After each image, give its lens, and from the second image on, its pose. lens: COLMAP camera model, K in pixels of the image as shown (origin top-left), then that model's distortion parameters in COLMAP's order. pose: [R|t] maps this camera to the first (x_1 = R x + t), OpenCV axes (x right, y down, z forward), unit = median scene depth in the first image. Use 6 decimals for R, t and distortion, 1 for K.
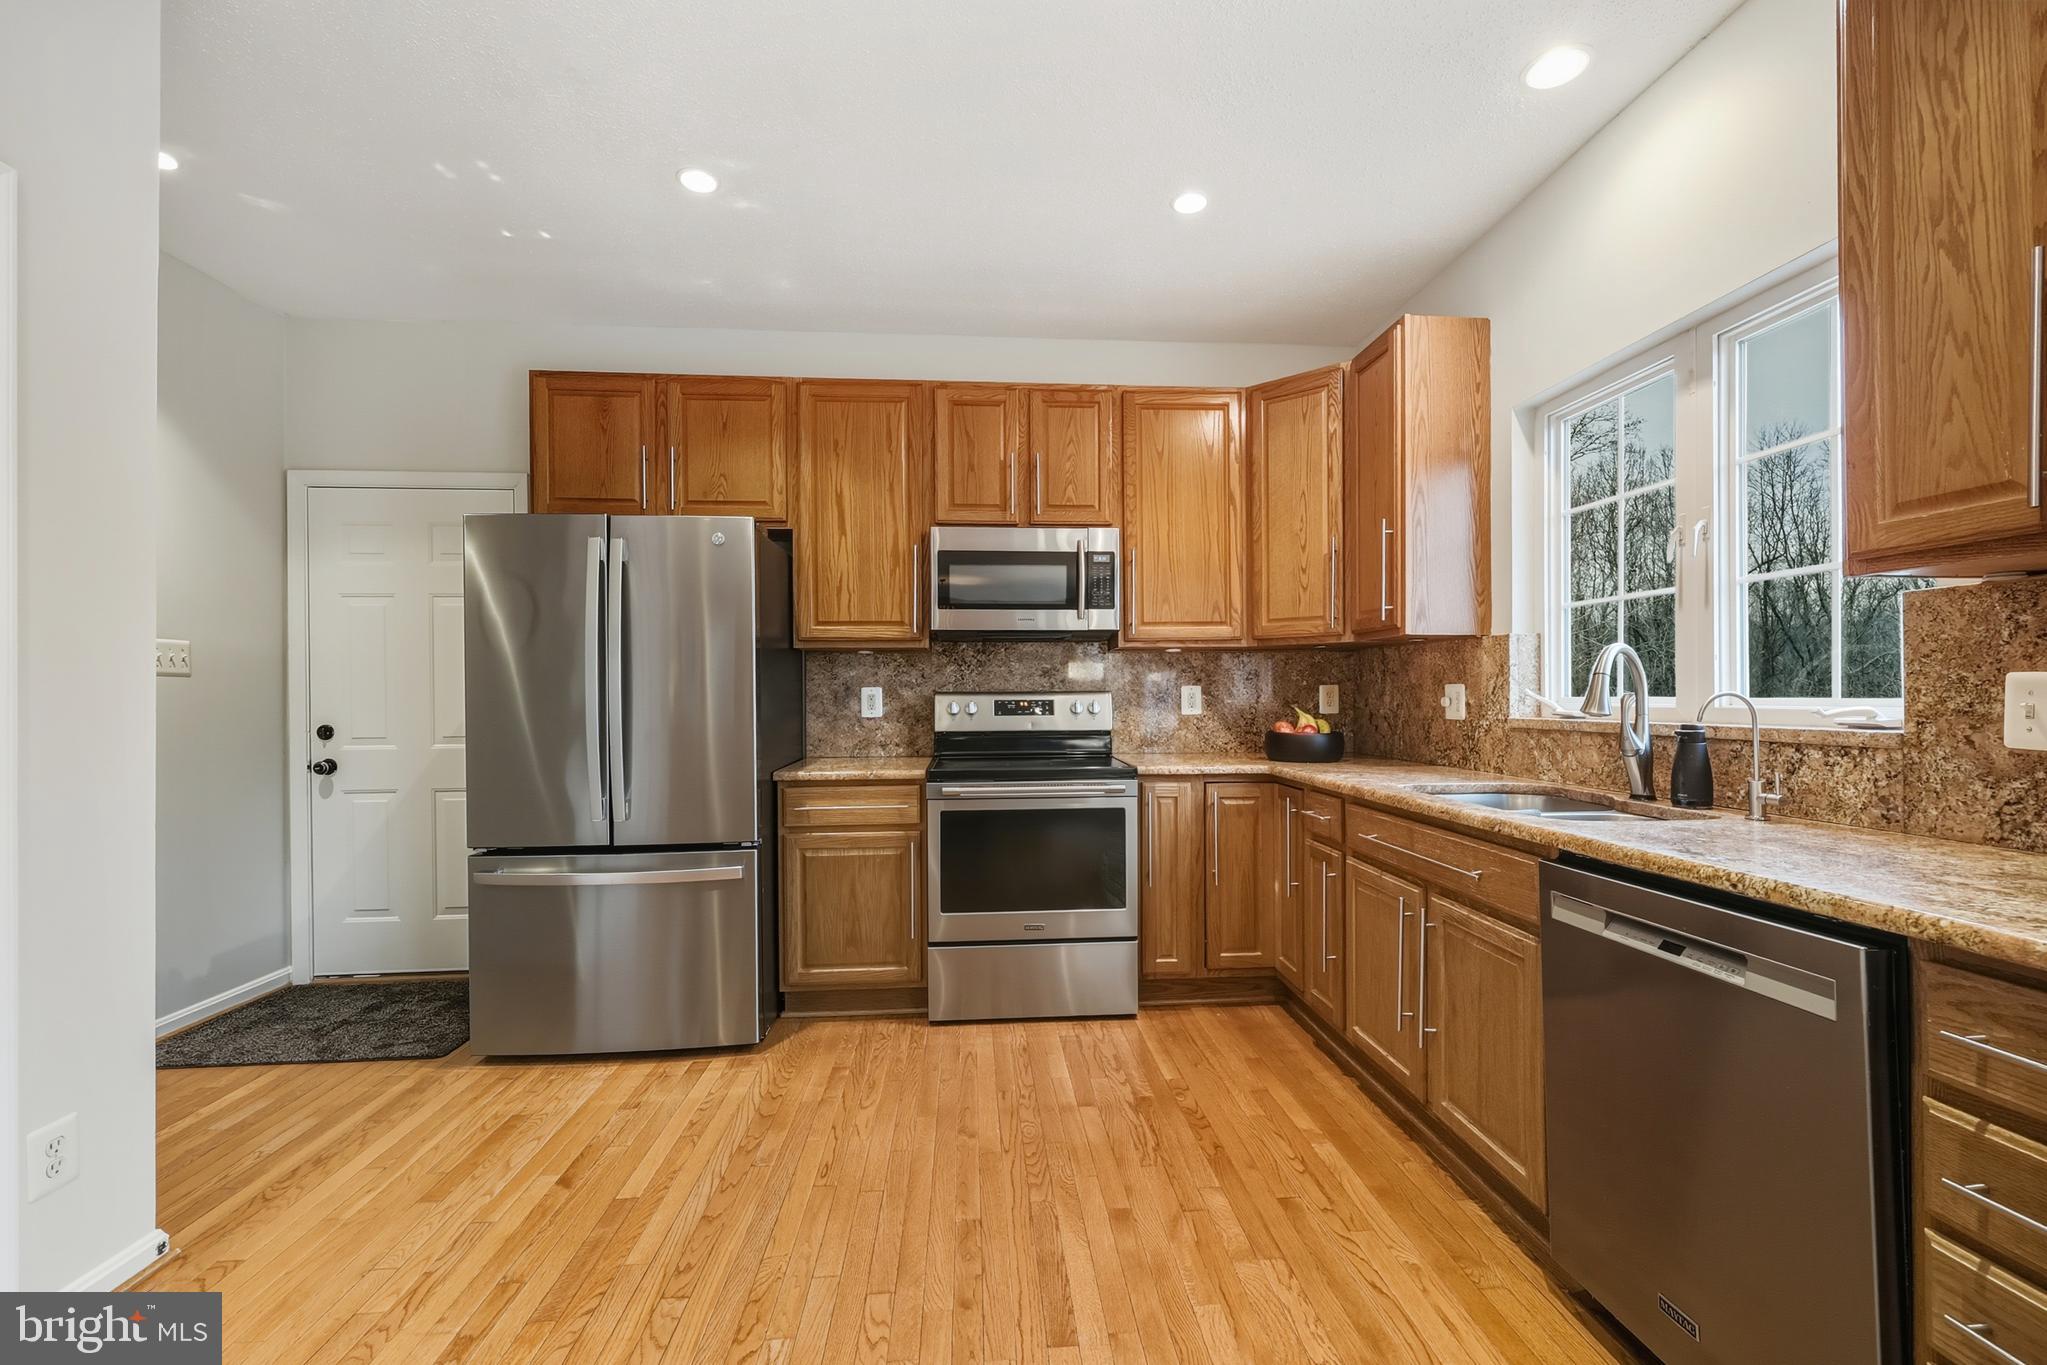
lens RADIAL K [[841.2, 0, 1029.0], [0, 841.2, 693.3], [0, 0, 1]] dist [0.001350, -0.000487]
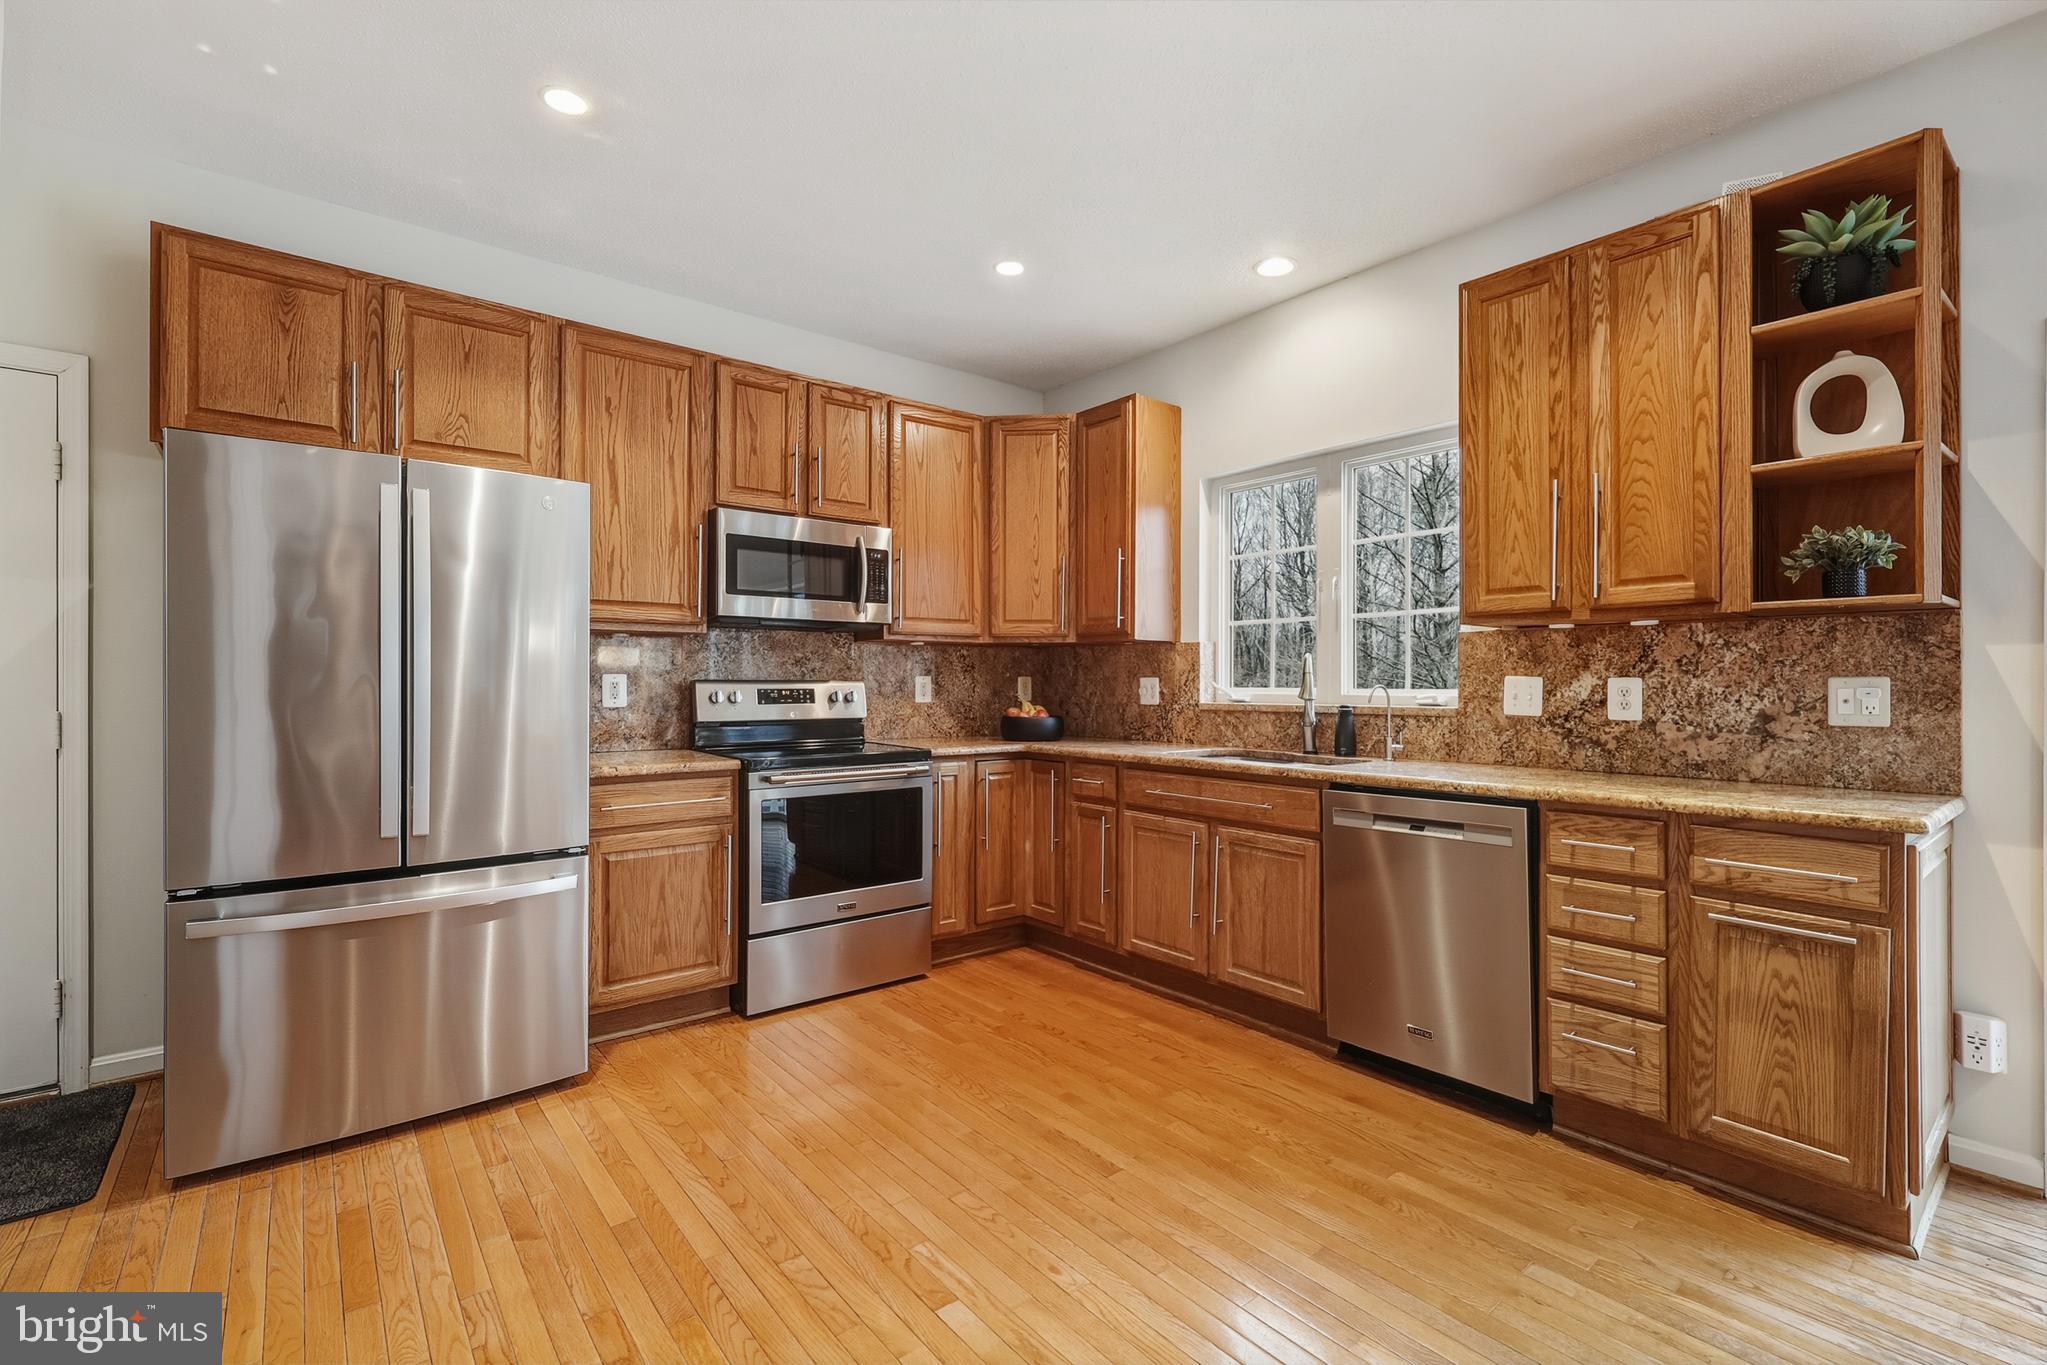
lens RADIAL K [[902.6, 0, 1023.8], [0, 902.6, 680.3], [0, 0, 1]] dist [0.001402, 0.000967]
pose [[0.824128, 0.008460, 0.566340, -0.474670], [-0.007148, 0.999964, -0.004536, 0.001060], [-0.566358, -0.000310, 0.824159, -0.051501]]
